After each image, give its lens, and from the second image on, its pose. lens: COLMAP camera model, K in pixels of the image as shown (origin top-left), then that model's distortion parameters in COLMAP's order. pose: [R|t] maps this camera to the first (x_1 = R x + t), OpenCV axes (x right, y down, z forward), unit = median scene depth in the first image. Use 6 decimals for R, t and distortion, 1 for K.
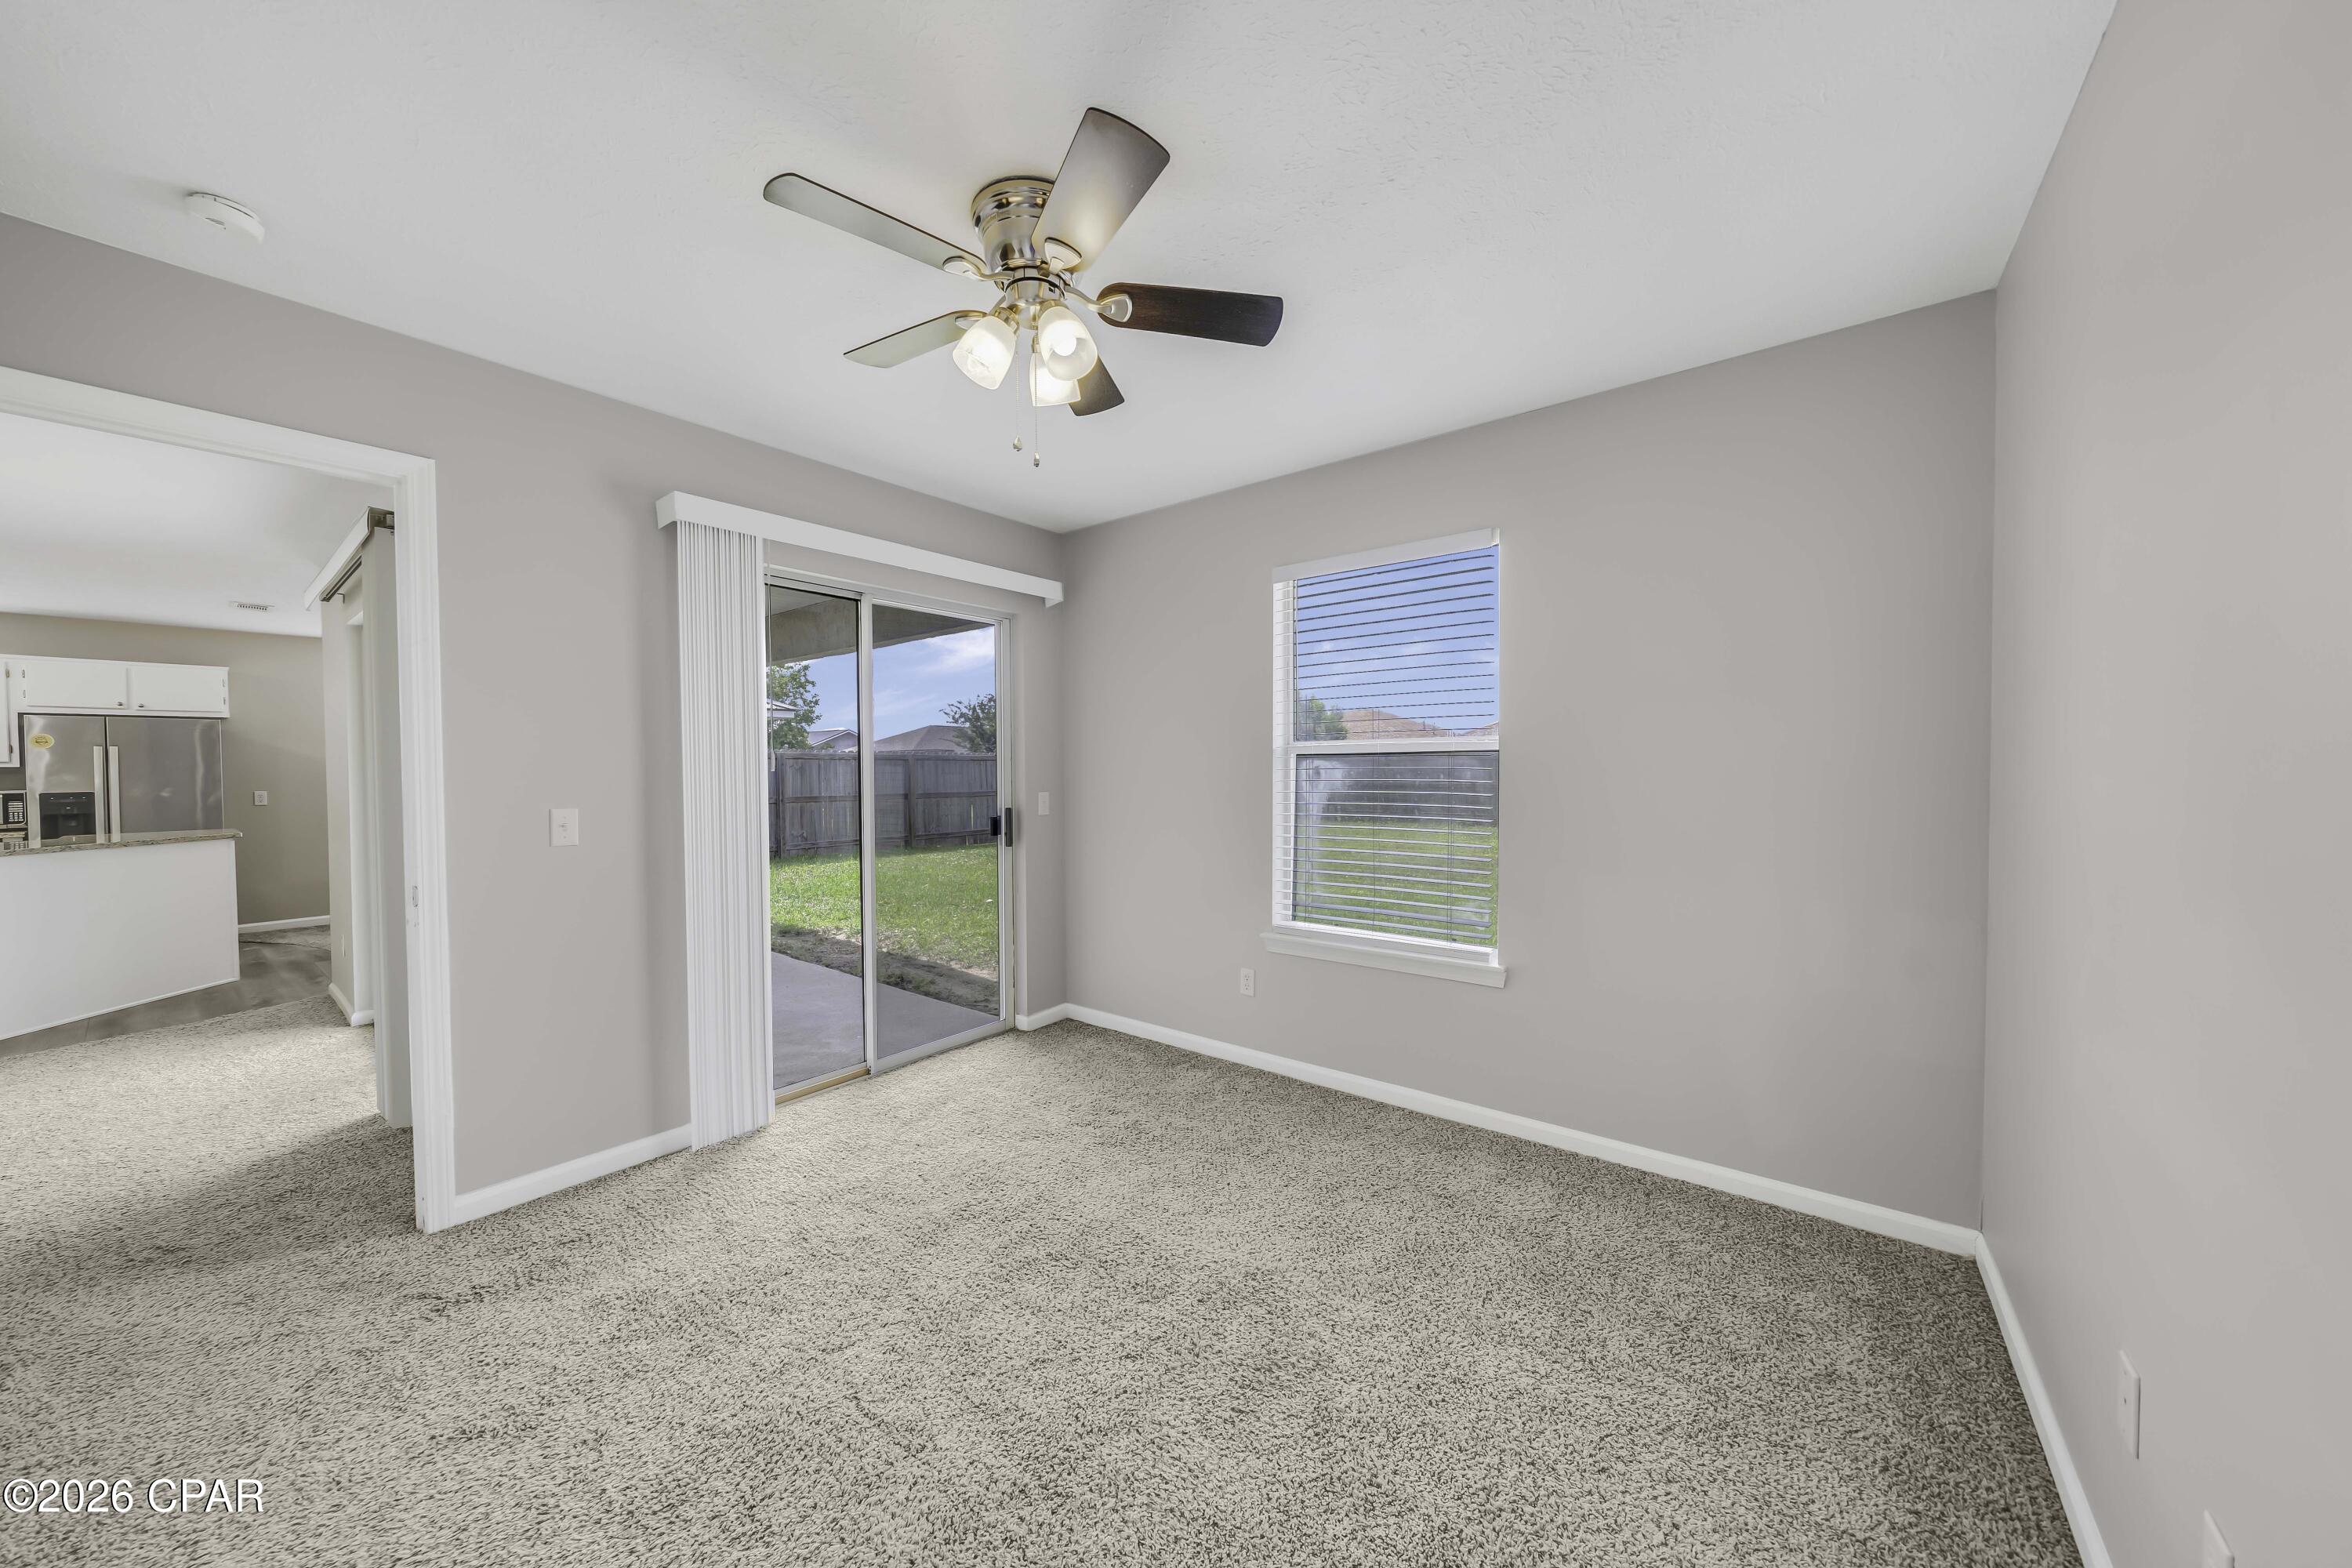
lens RADIAL K [[807.2, 0, 1147.1], [0, 807.2, 789.6], [0, 0, 1]] dist [-0.000535, -0.000128]
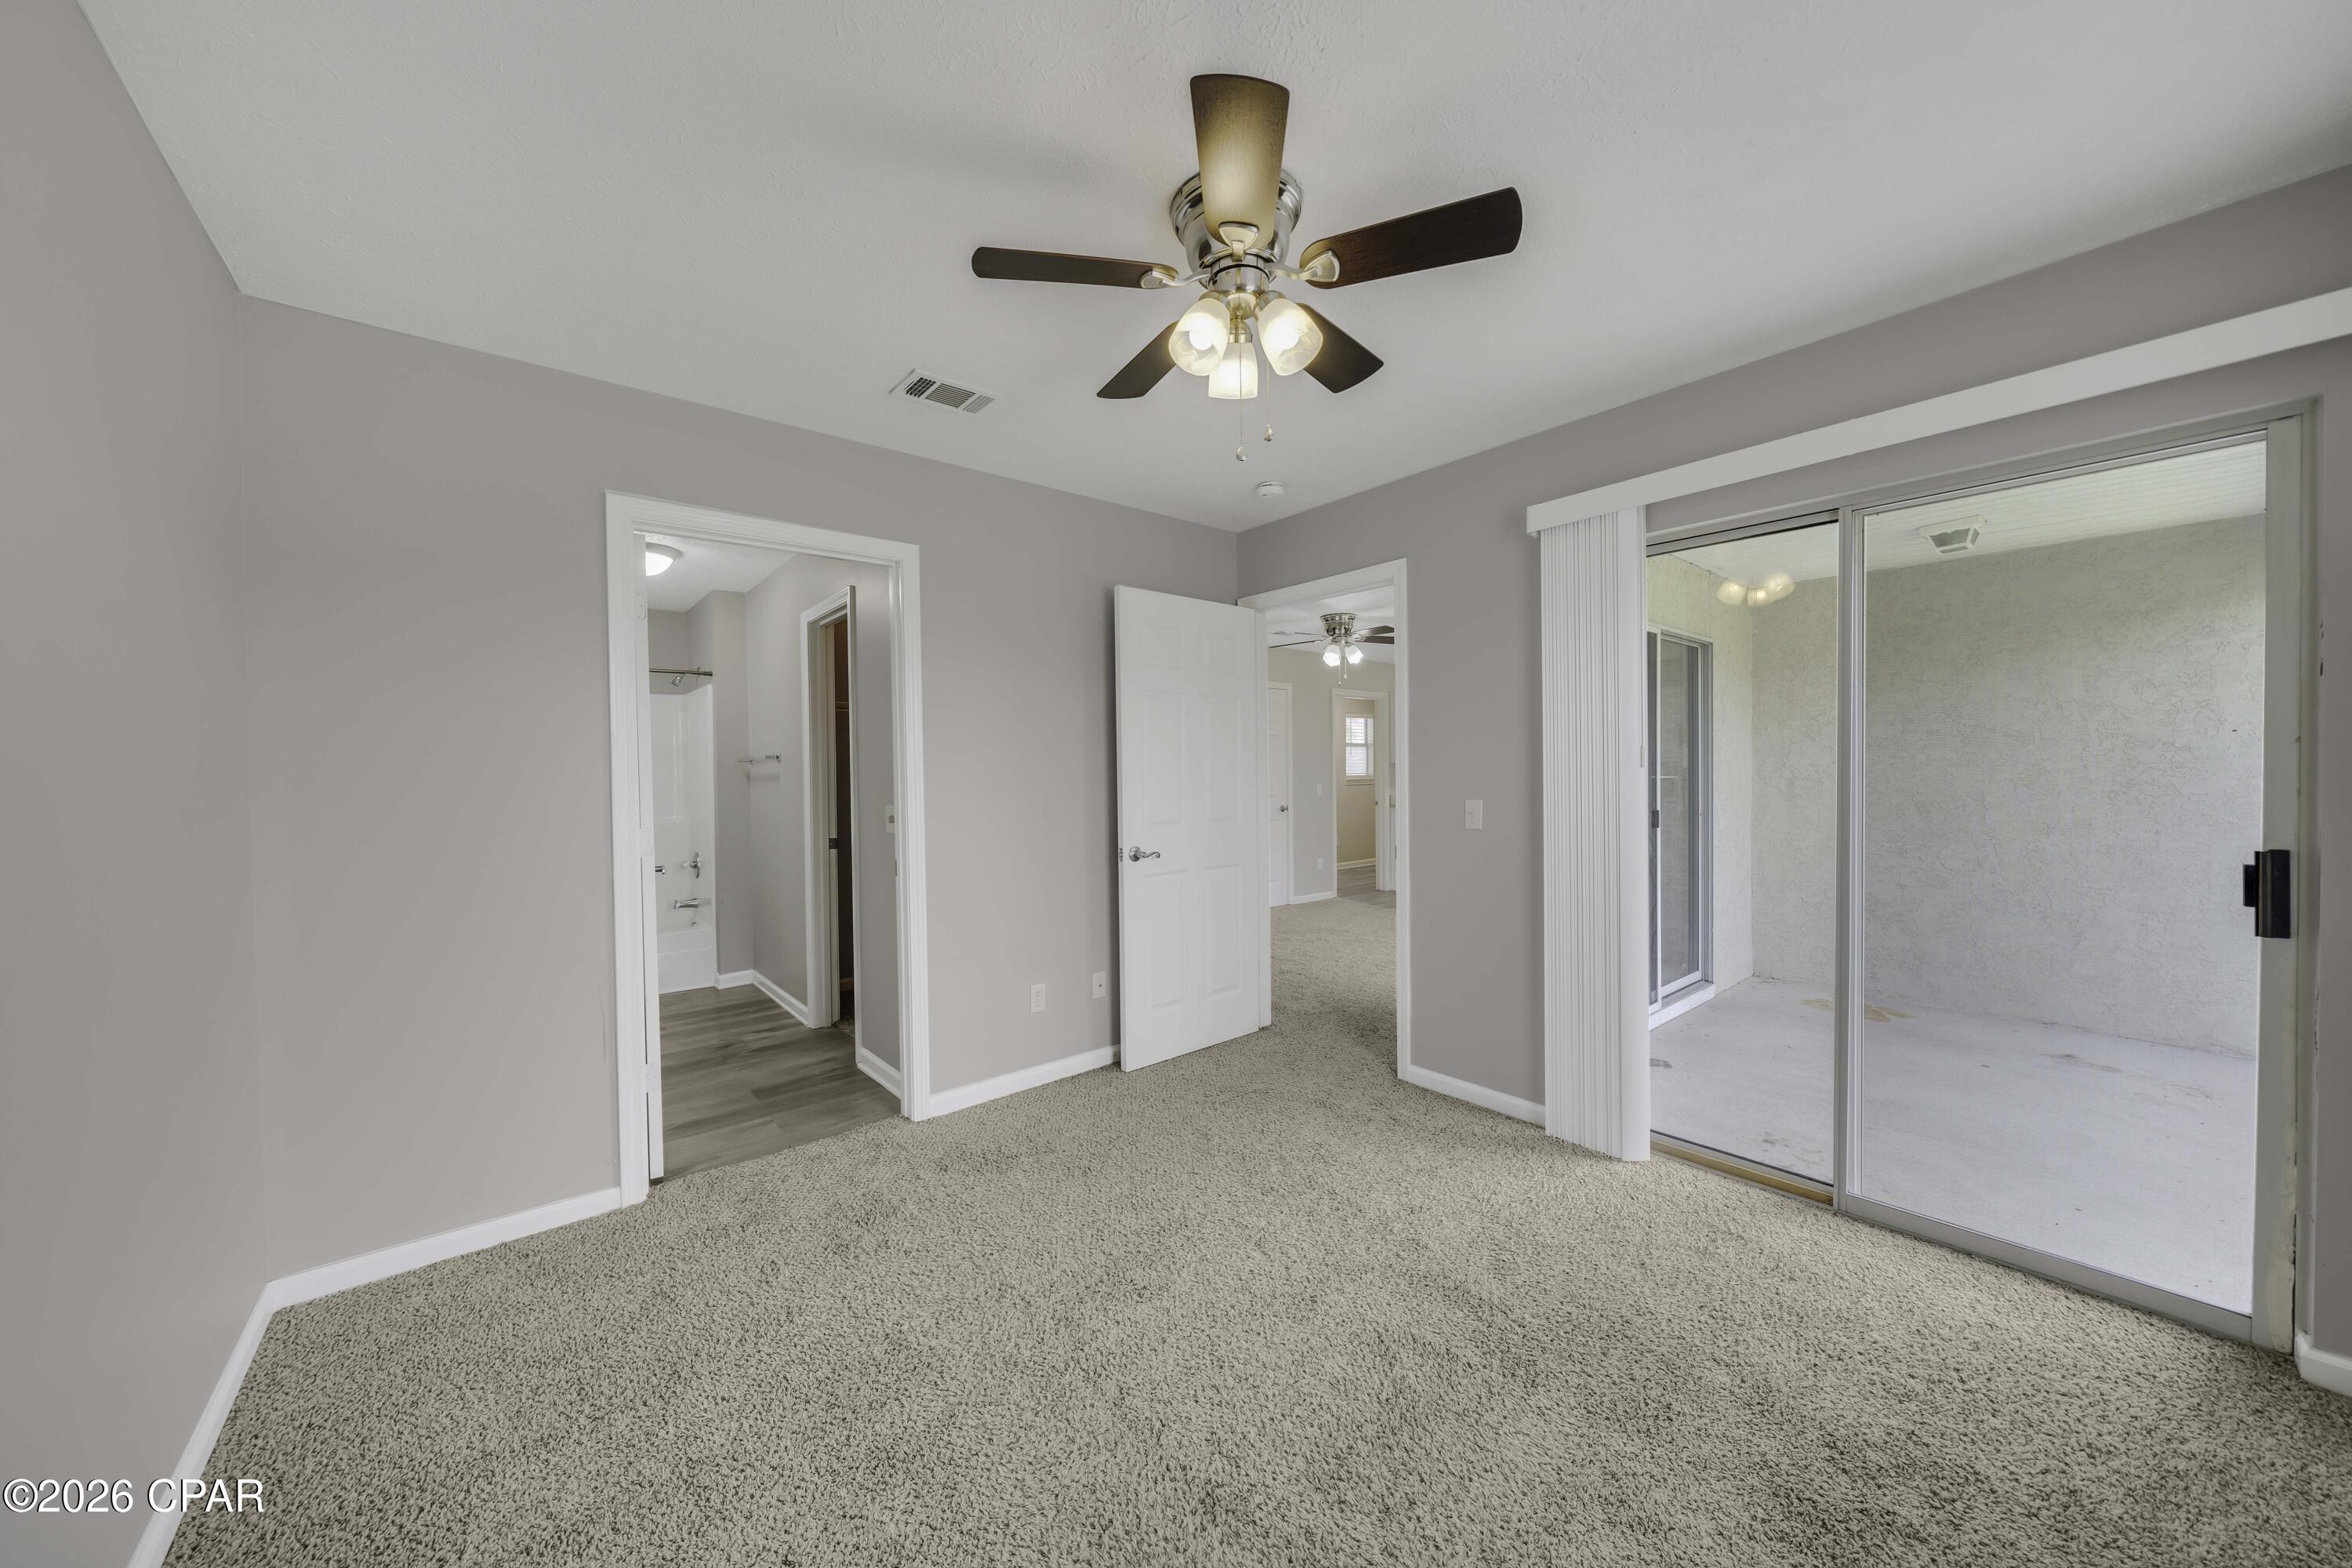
lens RADIAL K [[808.0, 0, 1178.6], [0, 808.0, 789.3], [0, 0, 1]] dist [-0.001225, 0.000385]
pose [[-0.184175, 0.025039, -0.982575, 0.526994], [-0.016268, 0.999461, 0.028519, -0.018530], [0.982759, 0.021237, -0.183668, 0.699610]]
